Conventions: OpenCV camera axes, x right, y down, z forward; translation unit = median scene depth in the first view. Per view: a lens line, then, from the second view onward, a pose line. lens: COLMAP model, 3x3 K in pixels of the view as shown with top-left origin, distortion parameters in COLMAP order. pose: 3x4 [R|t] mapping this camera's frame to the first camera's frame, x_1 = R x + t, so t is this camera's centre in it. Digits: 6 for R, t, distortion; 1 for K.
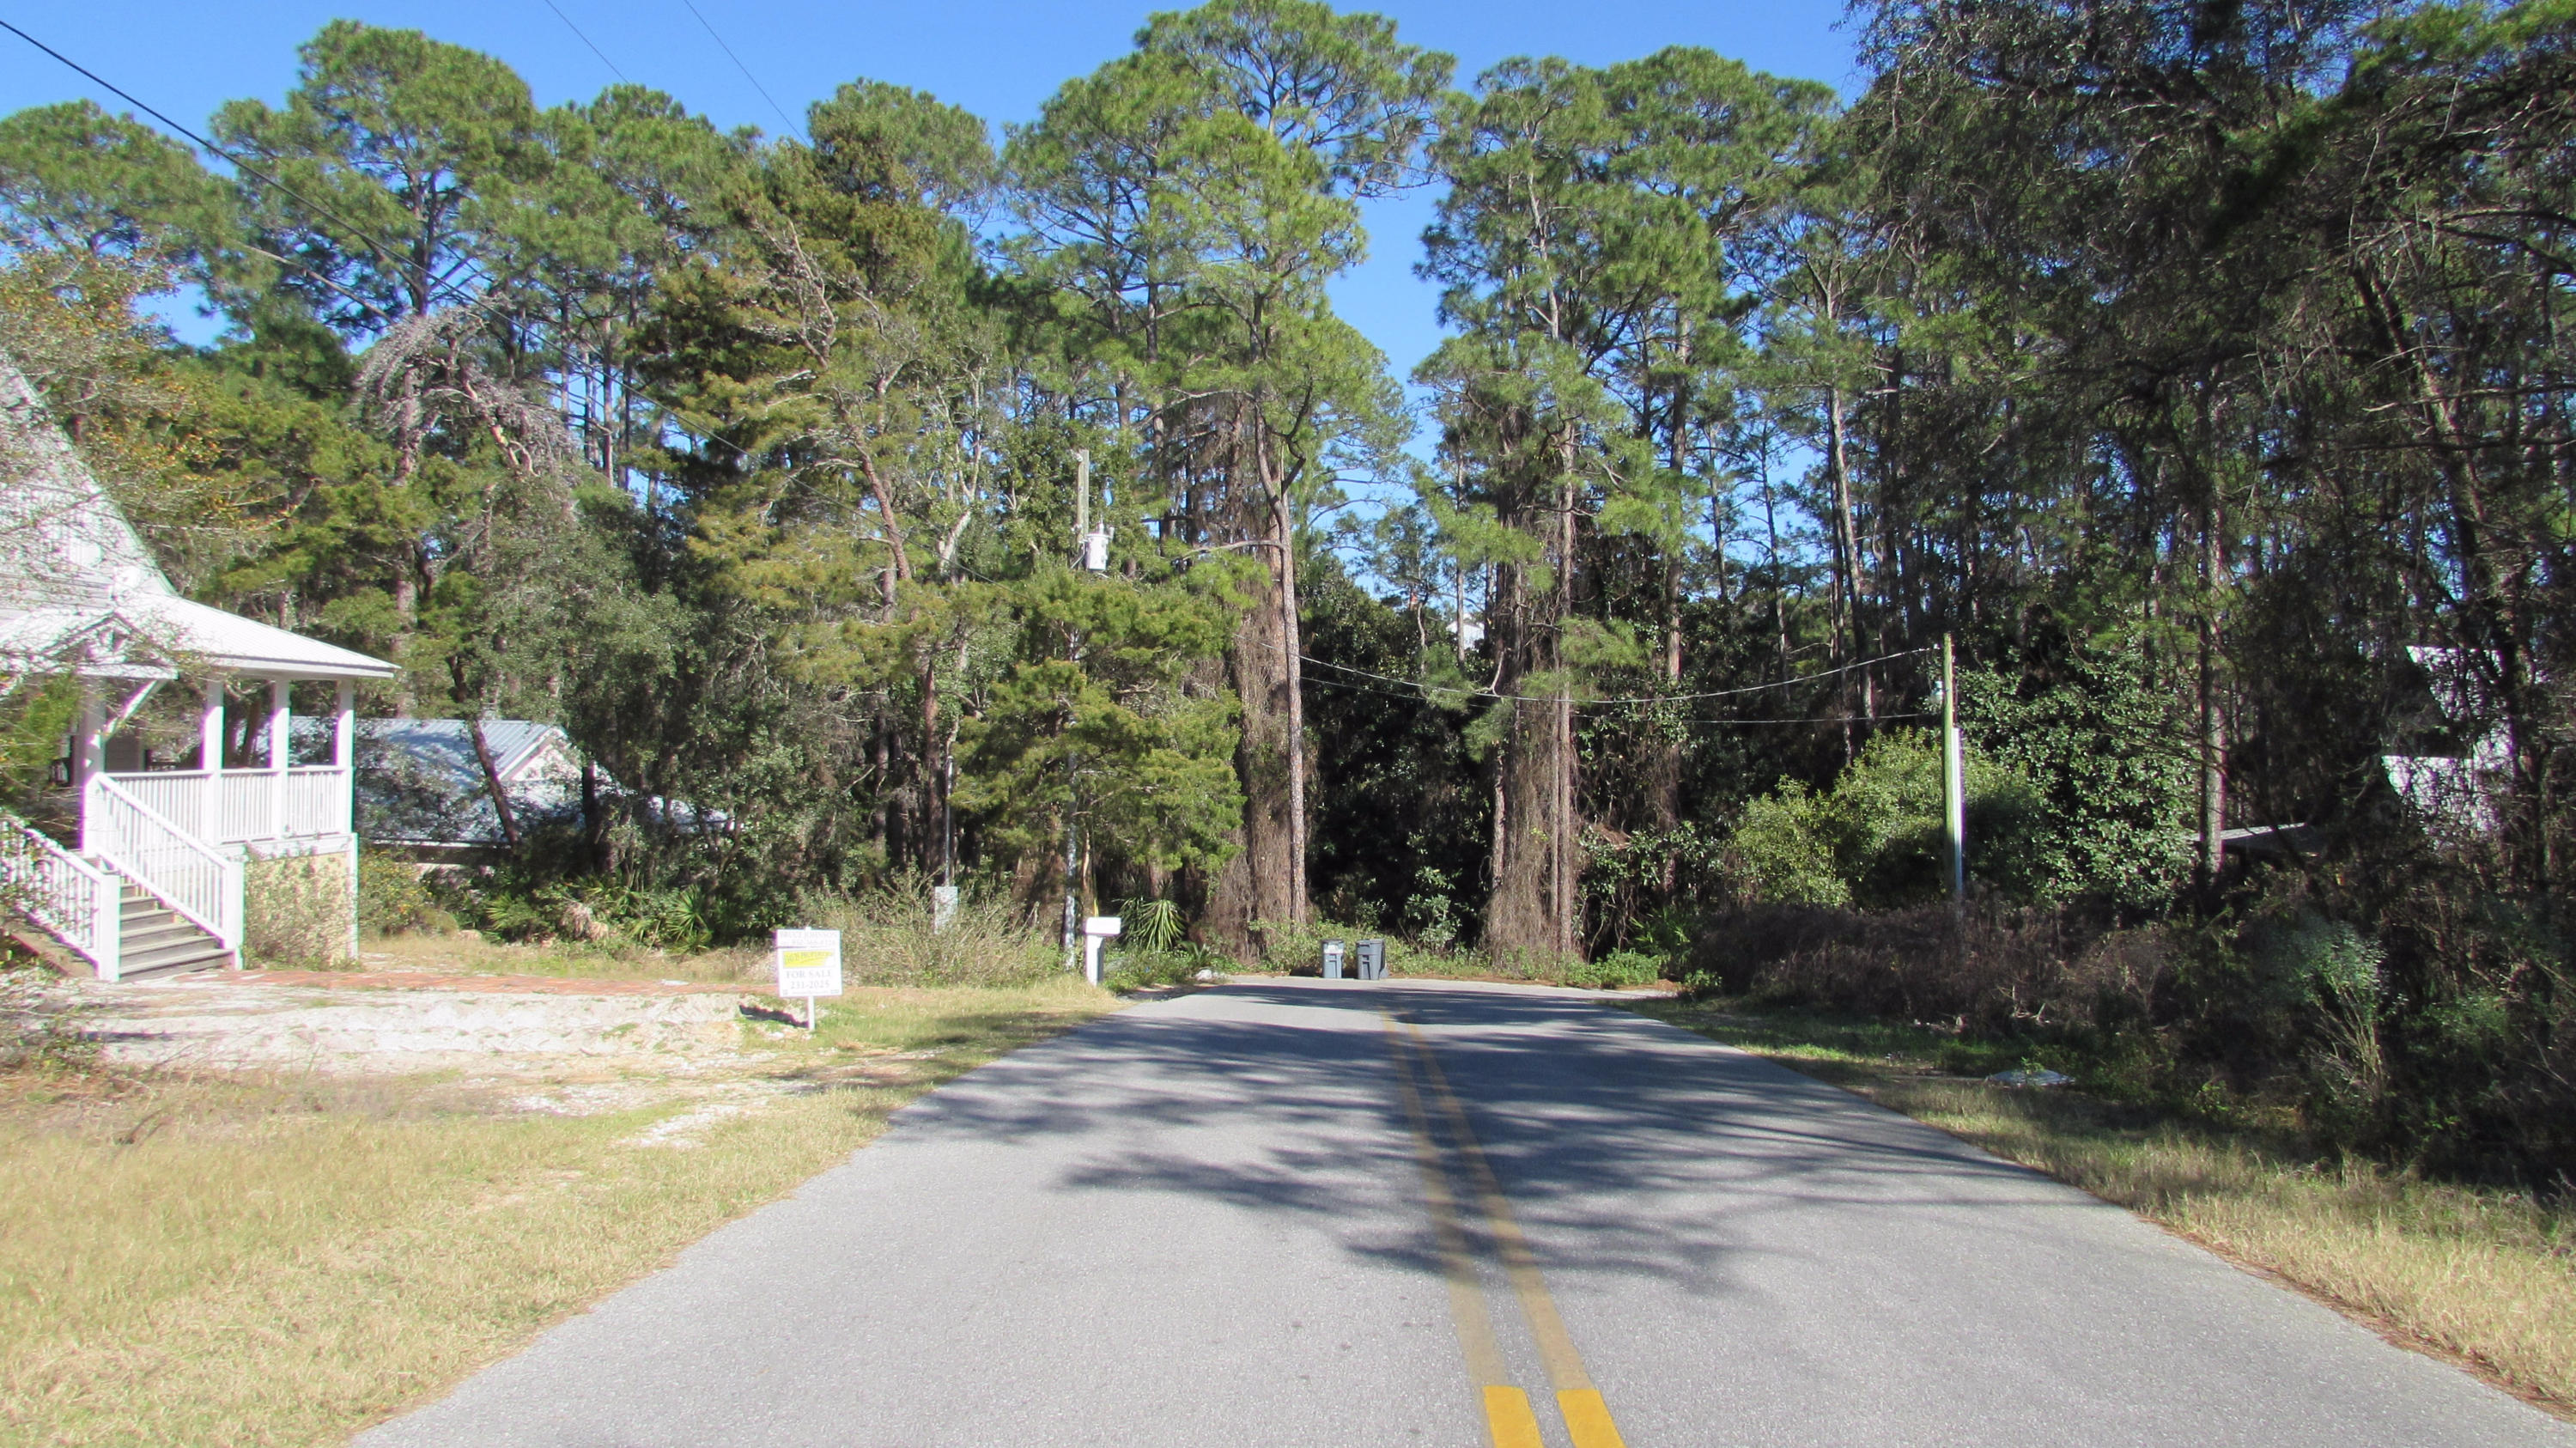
lens RADIAL K [[2001.5, 0, 1288.0], [0, 2001.5, 800.7], [0, 0, 1]] dist [-0.044926, 0.002735]
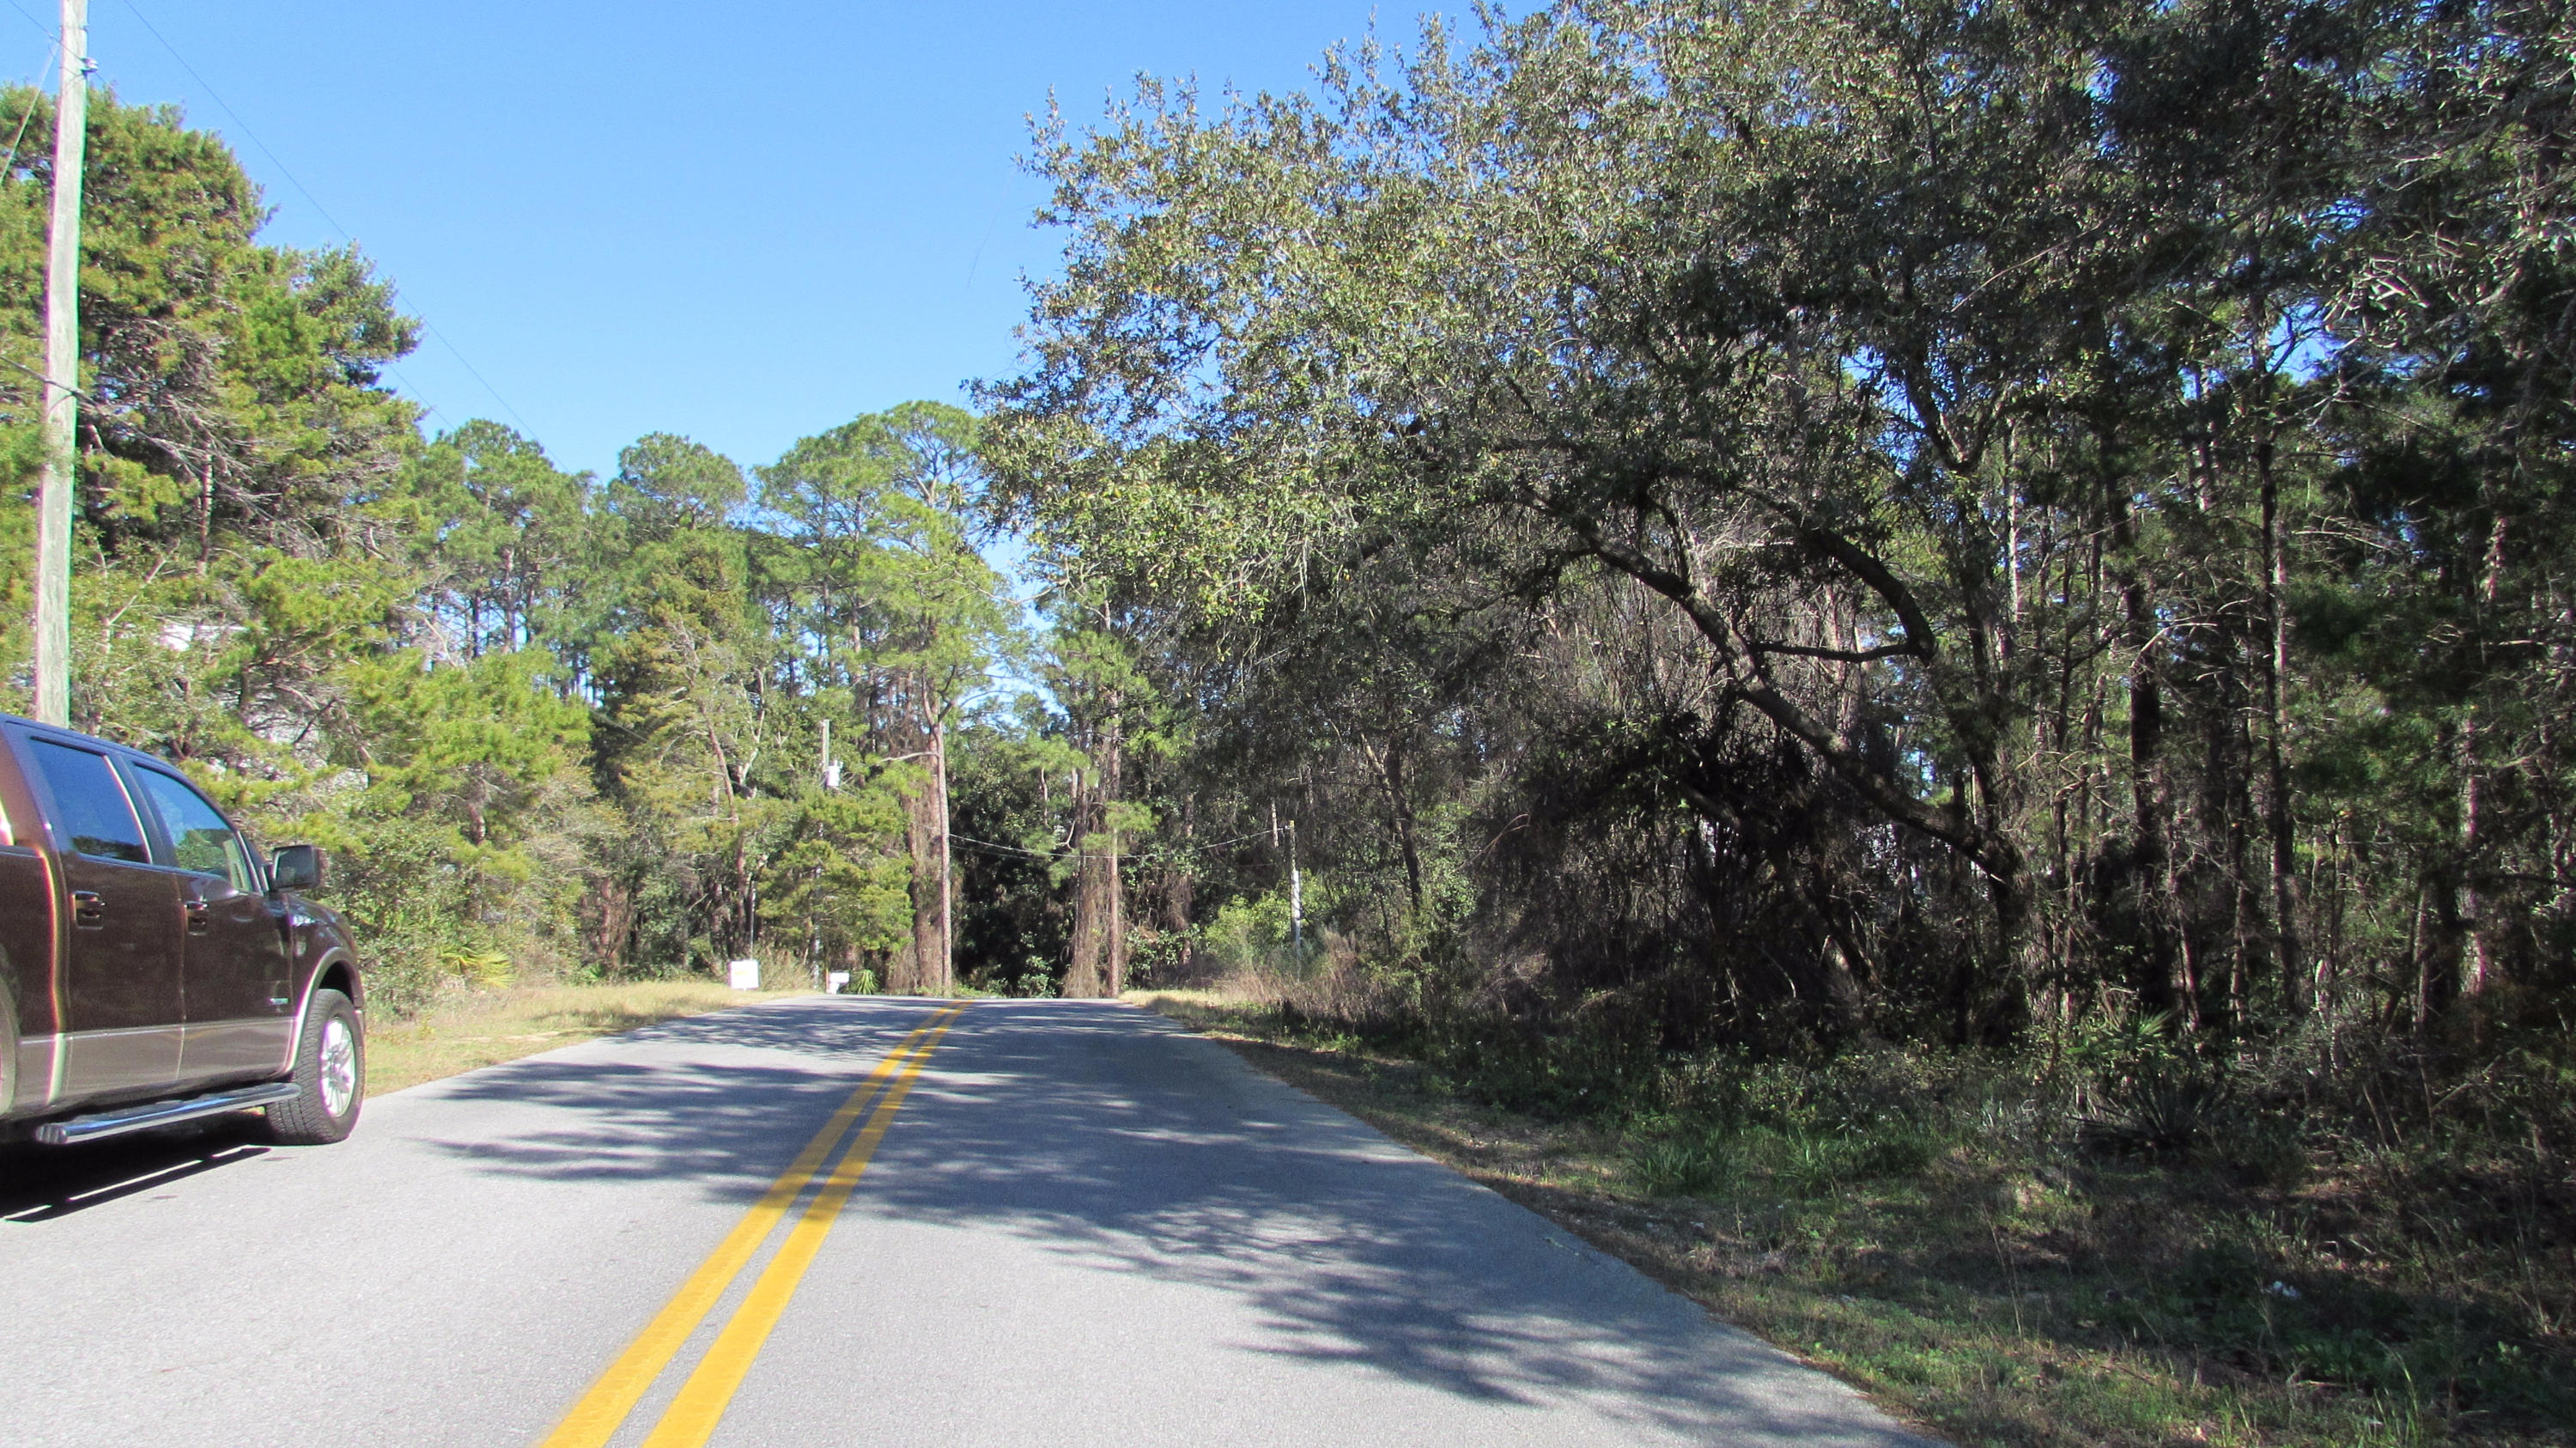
lens RADIAL K [[2001.5, 0, 1288.0], [0, 2001.5, 800.7], [0, 0, 1]] dist [-0.044926, 0.002735]
pose [[0.986216, 0.002266, 0.165450, 0.009375], [0.007176, 0.998380, -0.056446, 0.002781], [-0.165310, 0.056855, 0.984602, -0.627889]]
